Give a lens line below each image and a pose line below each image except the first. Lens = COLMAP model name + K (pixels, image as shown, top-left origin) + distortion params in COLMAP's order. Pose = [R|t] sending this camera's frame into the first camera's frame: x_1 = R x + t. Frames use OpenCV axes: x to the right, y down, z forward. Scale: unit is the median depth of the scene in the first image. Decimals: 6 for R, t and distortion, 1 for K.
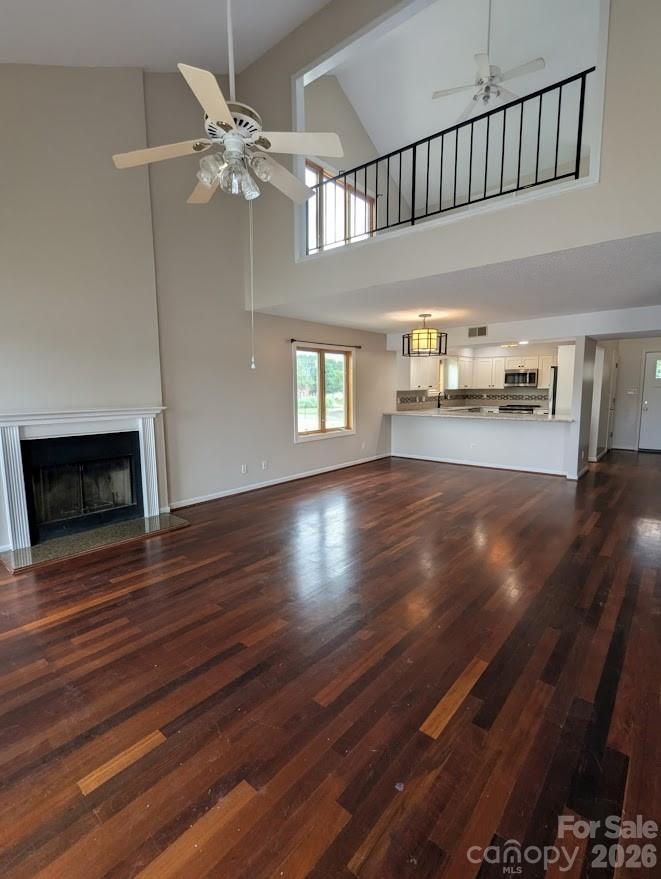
lens RADIAL K [[418.2, 0, 330.5], [0, 418.2, 439.5], [0, 0, 1]] dist [0.000636, 0.000176]
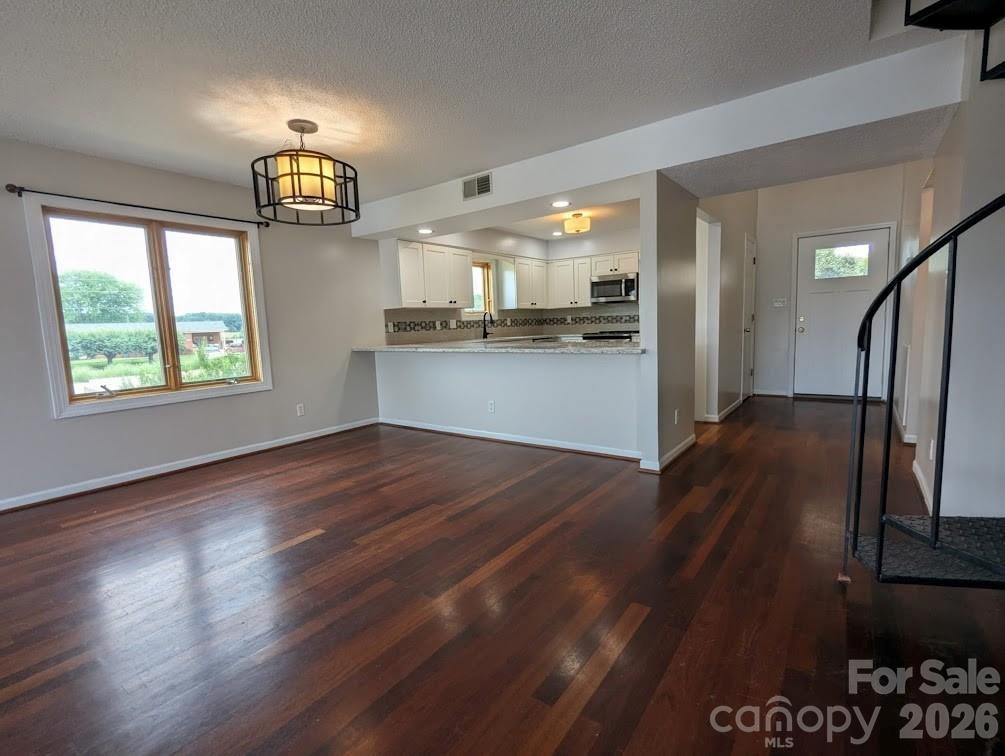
lens RADIAL K [[478.1, 0, 502.5], [0, 478.1, 378.0], [0, 0, 1]] dist [0.000636, 0.000176]
pose [[0.997790, -0.033845, 0.057175, 0.270371], [0.034562, 0.999335, -0.011600, -0.008783], [-0.056744, 0.013550, 0.998297, 0.321520]]
